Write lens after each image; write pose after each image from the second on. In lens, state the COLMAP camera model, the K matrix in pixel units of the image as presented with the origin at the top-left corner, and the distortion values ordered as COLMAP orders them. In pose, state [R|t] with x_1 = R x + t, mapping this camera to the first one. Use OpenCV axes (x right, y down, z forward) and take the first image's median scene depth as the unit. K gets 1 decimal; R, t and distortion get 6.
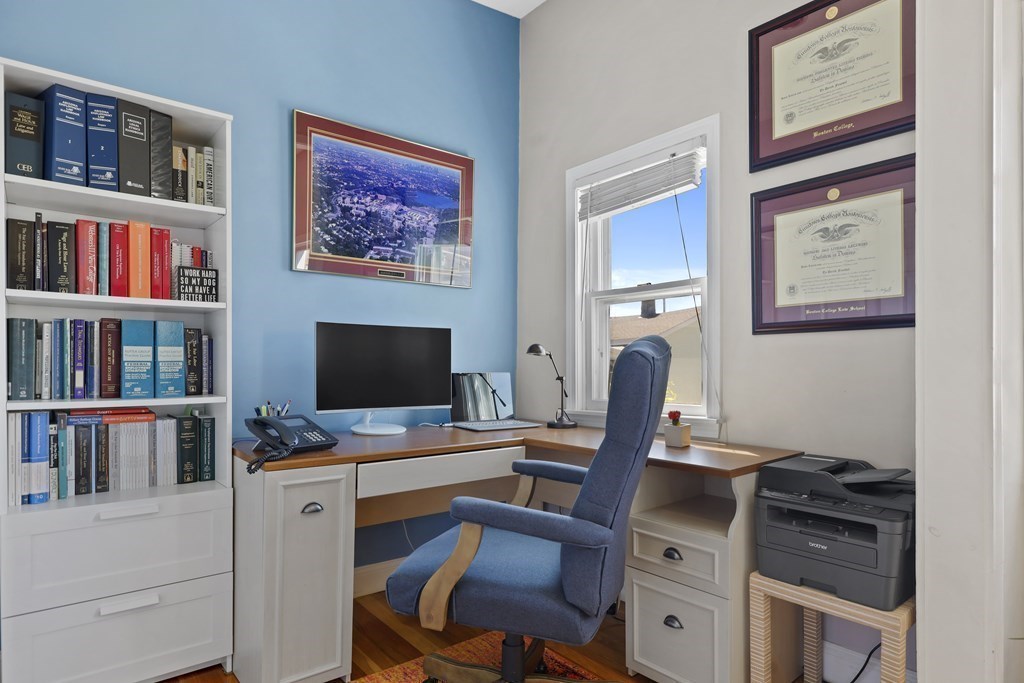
lens RADIAL K [[589.5, 0, 510.7], [0, 589.5, 369.2], [0, 0, 1]] dist [-0.000012, -0.000960]
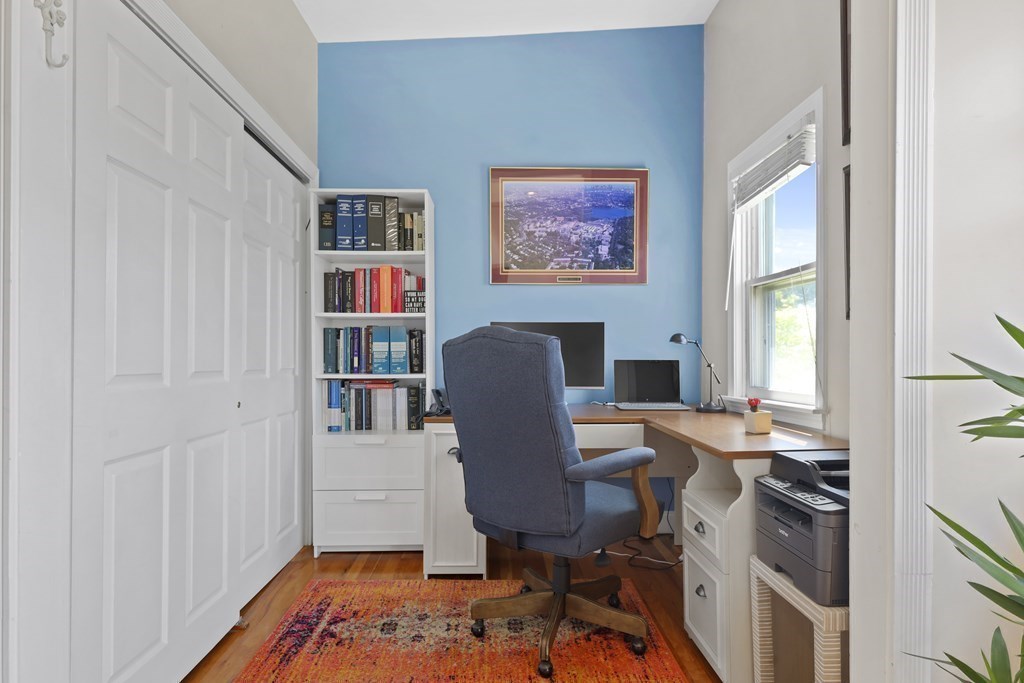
lens RADIAL K [[587.4, 0, 510.2], [0, 587.4, 357.7], [0, 0, 1]] dist [0.000192, -0.000272]
pose [[0.786685, 0.002128, -0.617351, 0.609119], [-0.001784, 0.999998, 0.001173, 0.001581], [0.617352, 0.000179, 0.786687, -0.057462]]
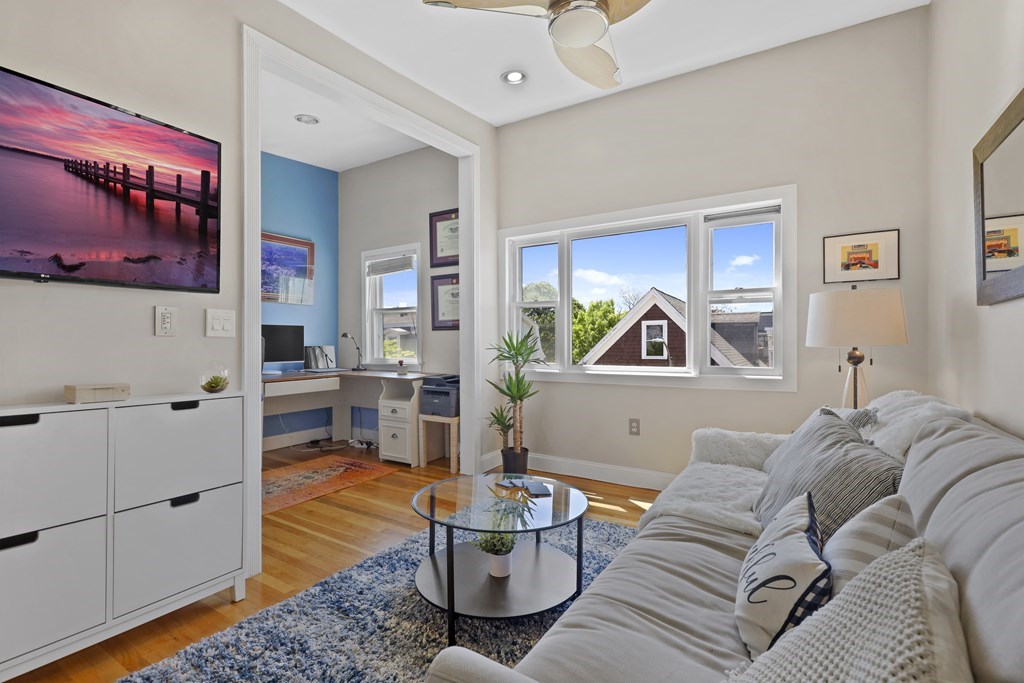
lens RADIAL K [[474.0, 0, 518.1], [0, 474.0, 346.9], [0, 0, 1]] dist [0.001161, -0.000433]
pose [[0.942129, -0.005820, 0.335201, 0.072966], [0.003648, 0.999968, 0.007107, -0.000424], [-0.335232, -0.005473, 0.942120, -1.177007]]
